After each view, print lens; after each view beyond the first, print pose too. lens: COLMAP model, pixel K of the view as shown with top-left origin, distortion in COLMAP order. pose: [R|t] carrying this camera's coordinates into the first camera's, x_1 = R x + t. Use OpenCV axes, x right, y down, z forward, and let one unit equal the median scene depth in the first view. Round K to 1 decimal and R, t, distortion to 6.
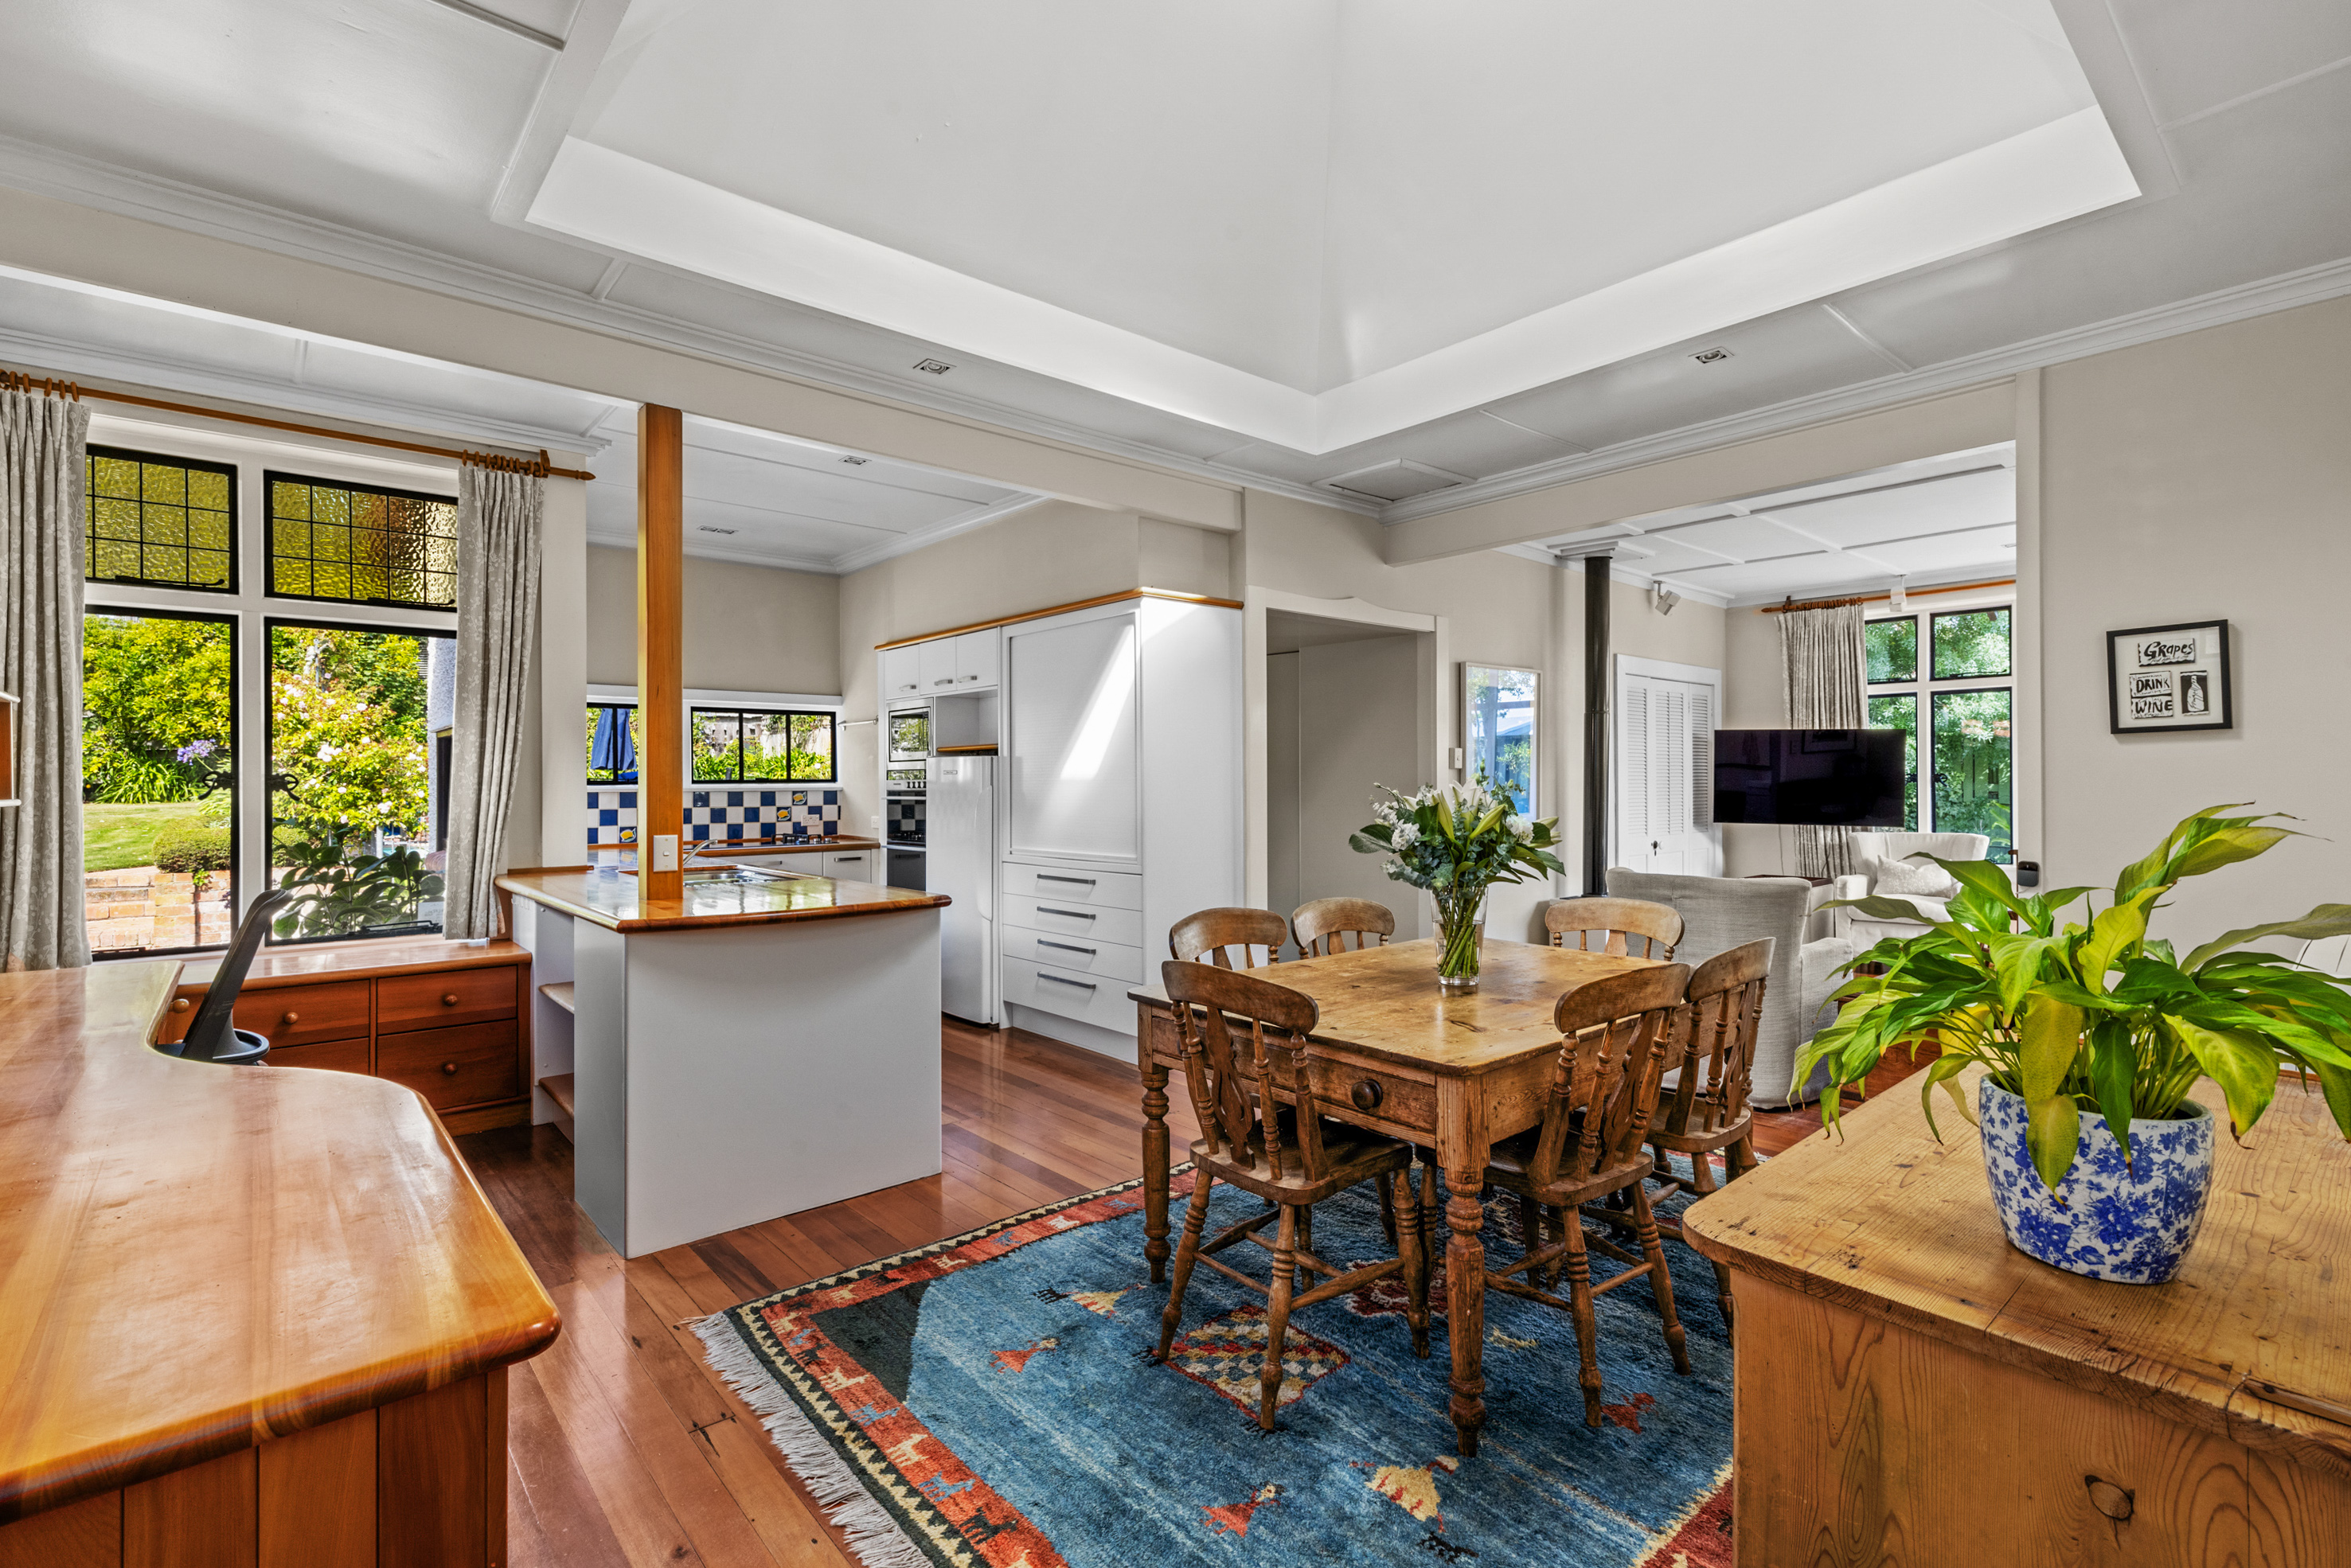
lens RADIAL K [[1068.5, 0, 1186.9], [0, 1068.5, 773.9], [0, 0, 1]] dist [0.002354, 0.000156]
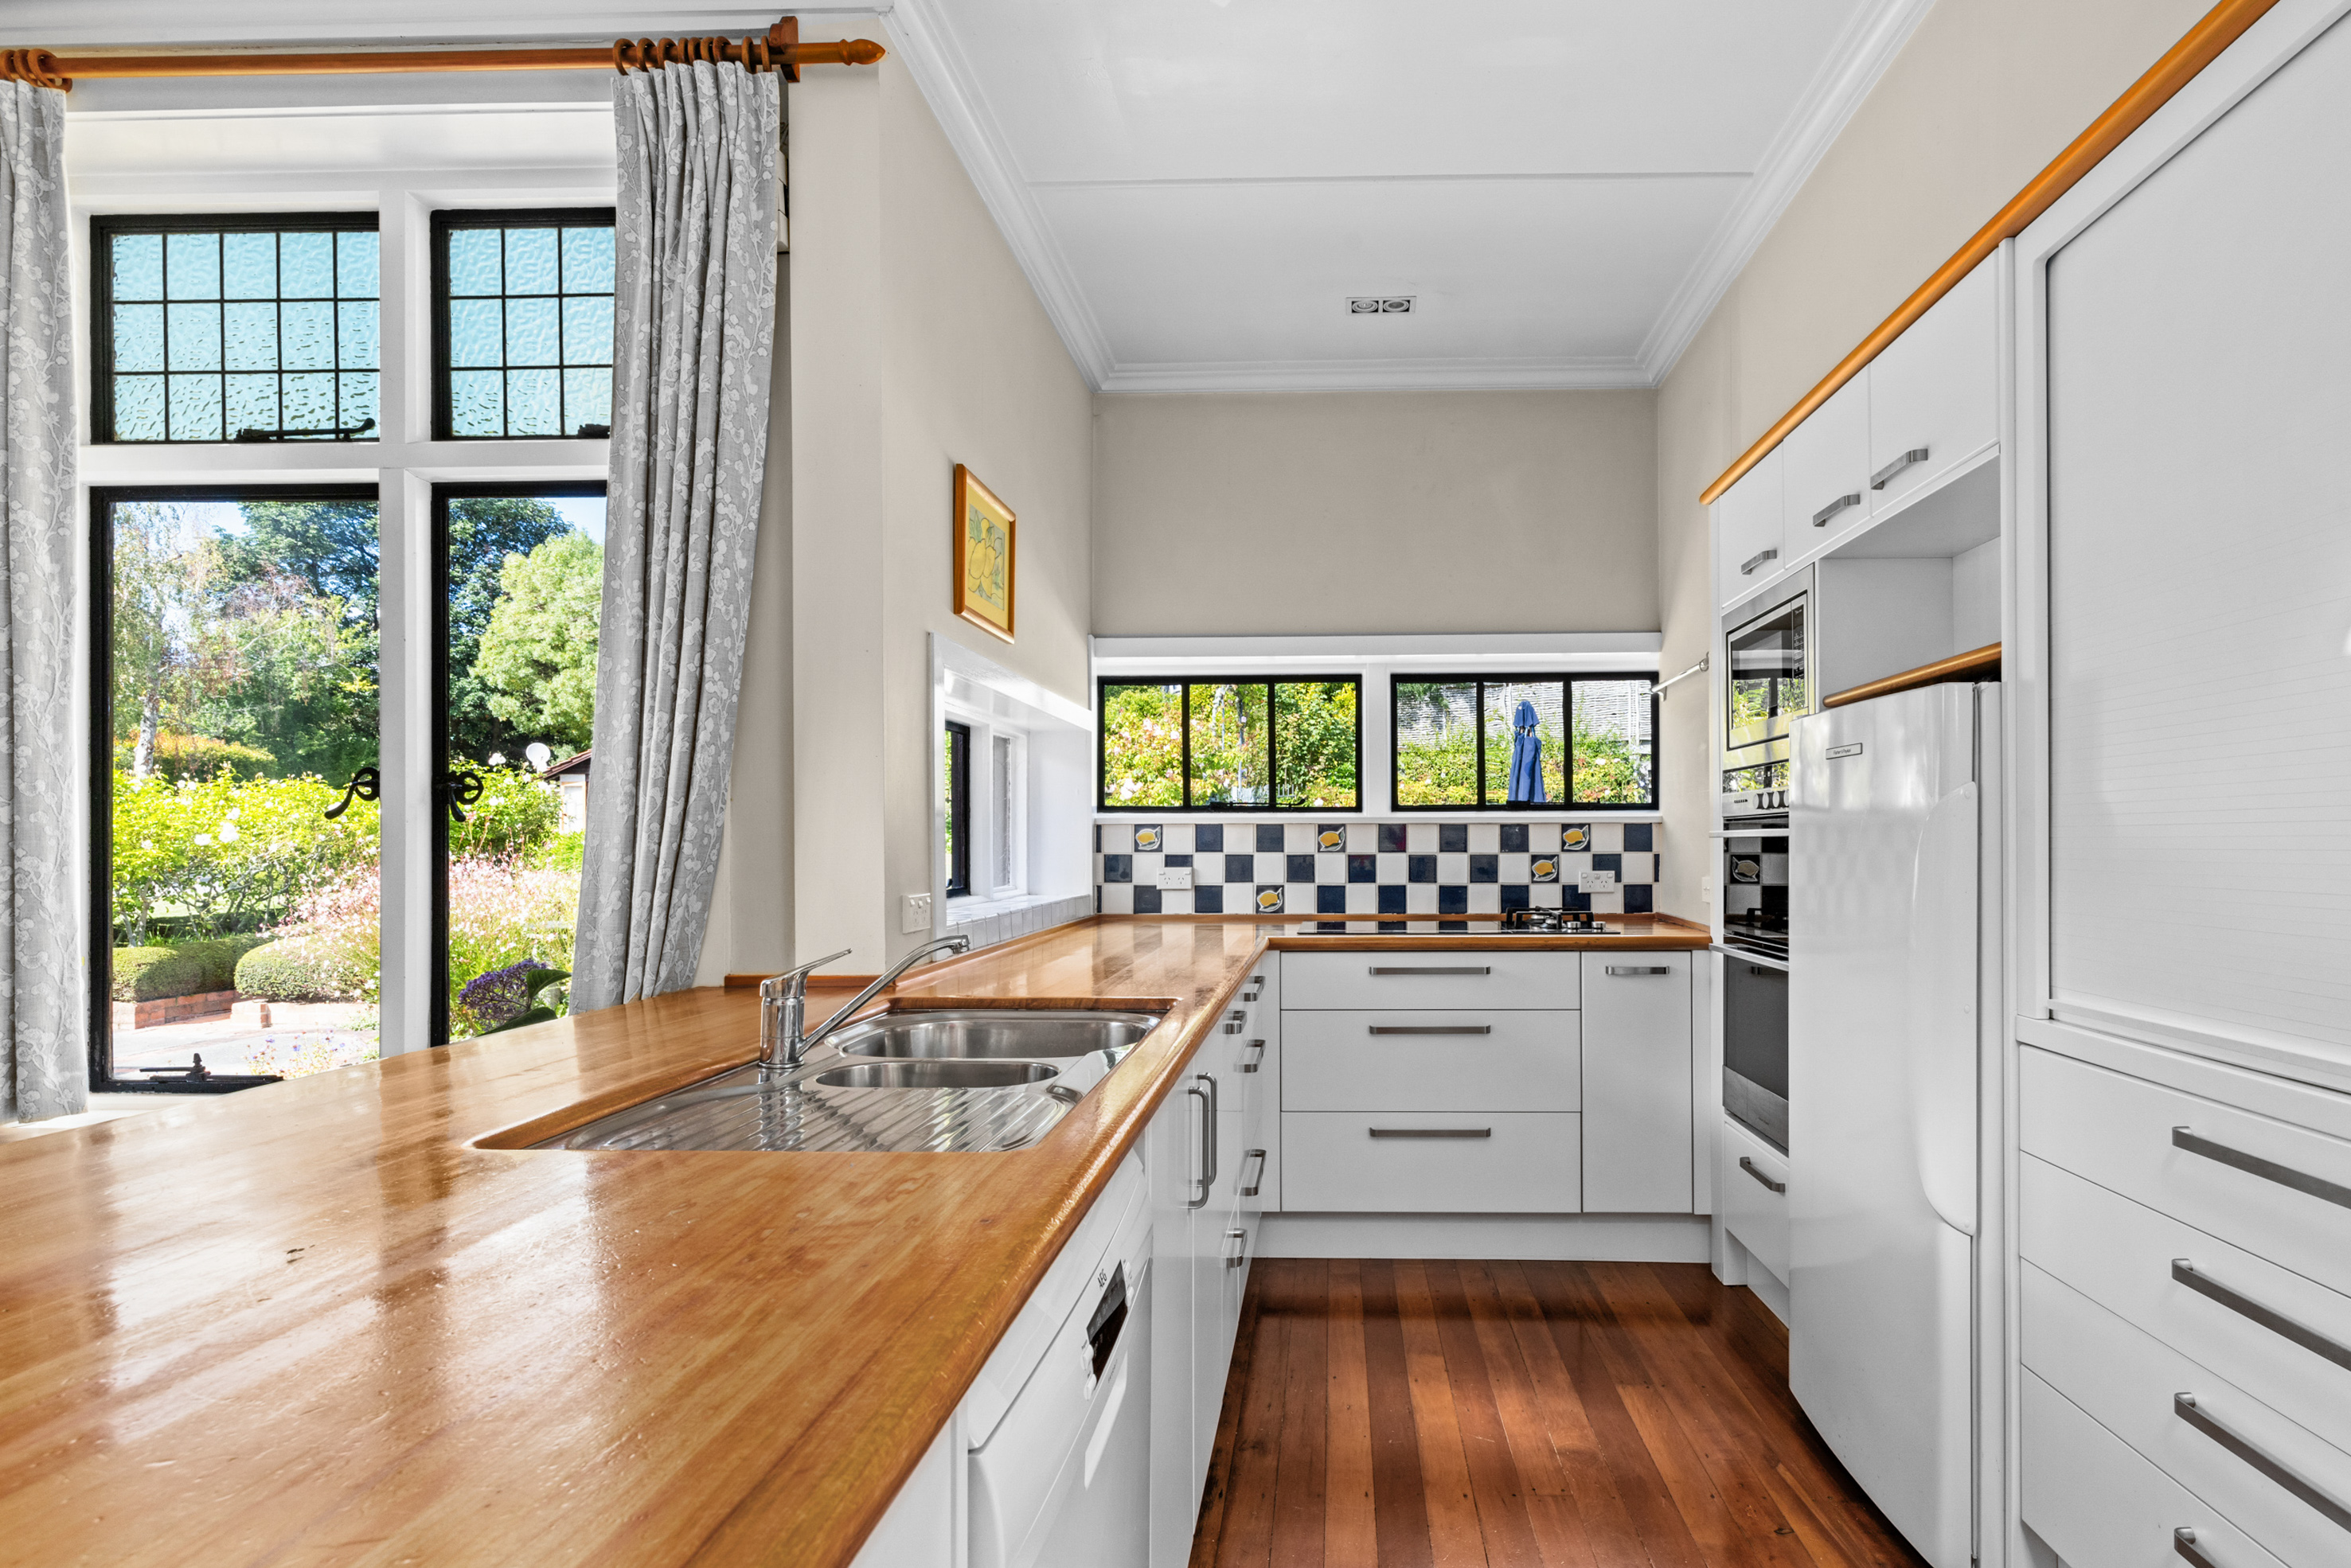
lens RADIAL K [[1219.7, 0, 1282.0], [0, 1219.7, 841.2], [0, 0, 1]] dist [-0.000765, 0.000119]
pose [[0.736198, 0.004636, -0.676750, -0.082392], [0.004162, 0.999927, 0.011377, 0.019074], [0.676753, -0.011192, 0.736125, 0.535505]]
